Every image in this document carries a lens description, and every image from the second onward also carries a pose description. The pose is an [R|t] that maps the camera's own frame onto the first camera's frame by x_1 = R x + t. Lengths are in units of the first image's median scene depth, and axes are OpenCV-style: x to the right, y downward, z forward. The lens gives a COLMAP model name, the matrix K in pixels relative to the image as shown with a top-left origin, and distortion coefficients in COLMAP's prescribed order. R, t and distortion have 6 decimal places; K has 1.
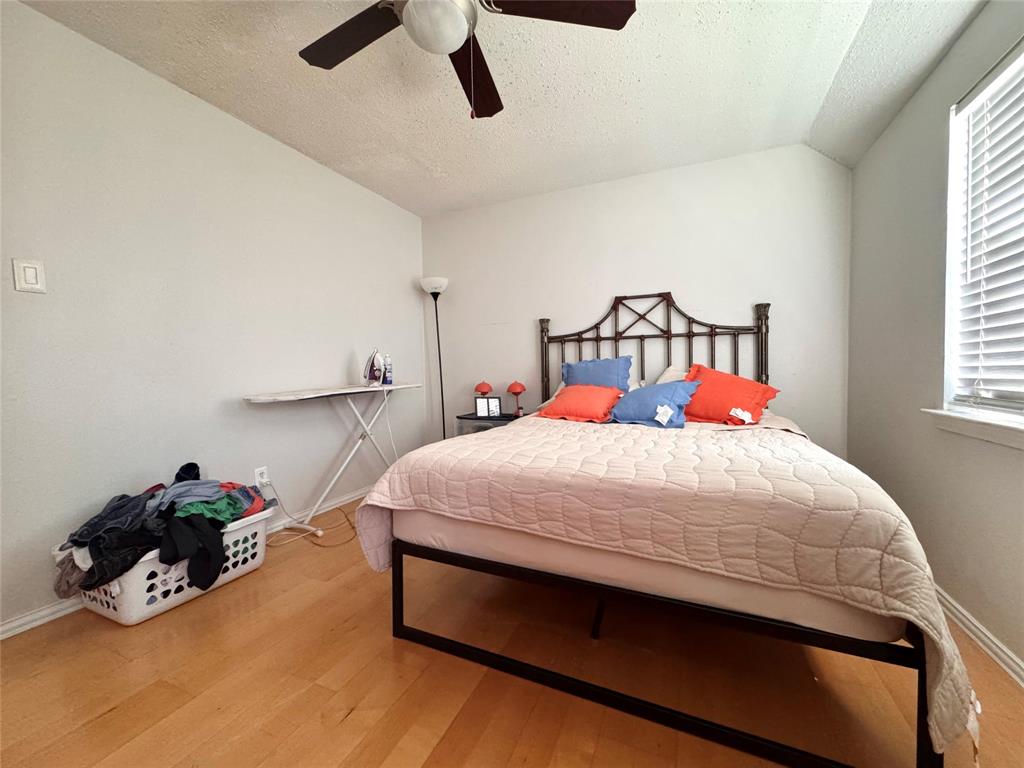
lens RADIAL K [[406.1, 0, 513.5], [0, 406.1, 383.1], [0, 0, 1]] dist [-0.002586, 0.000031]
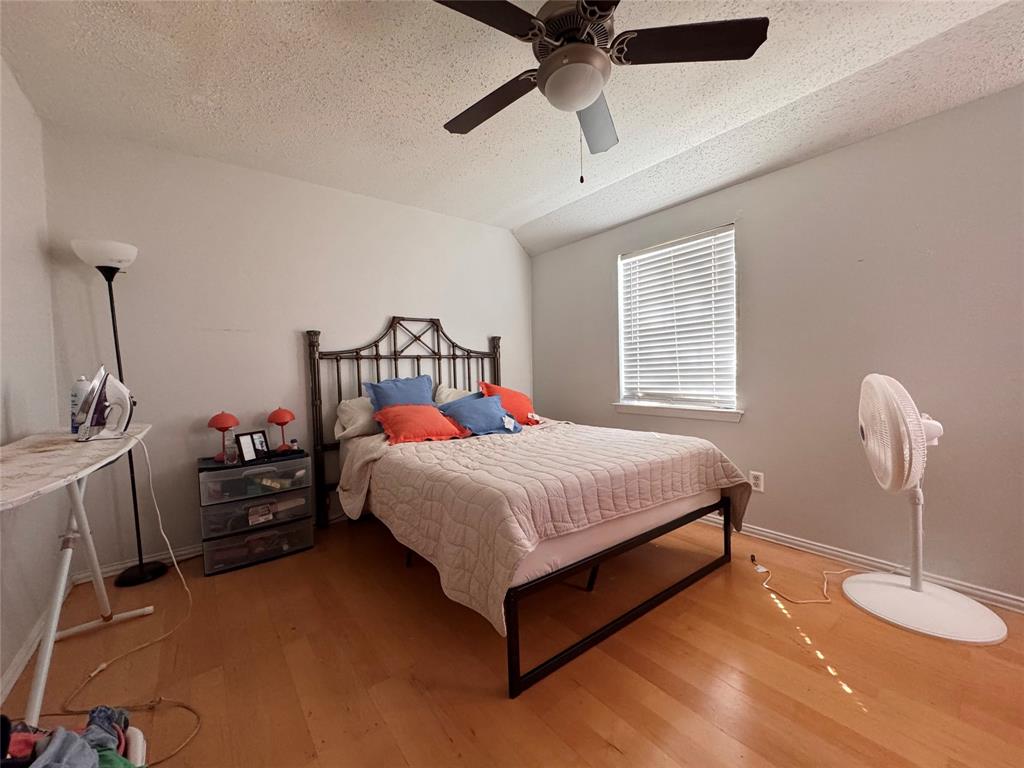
lens RADIAL K [[406.1, 0, 513.5], [0, 406.1, 383.1], [0, 0, 1]] dist [-0.002586, 0.000031]
pose [[0.474743, -0.029597, 0.879626, -0.527658], [0.049132, 0.998767, 0.007088, -0.039974], [-0.878752, 0.039853, 0.475612, 0.269675]]
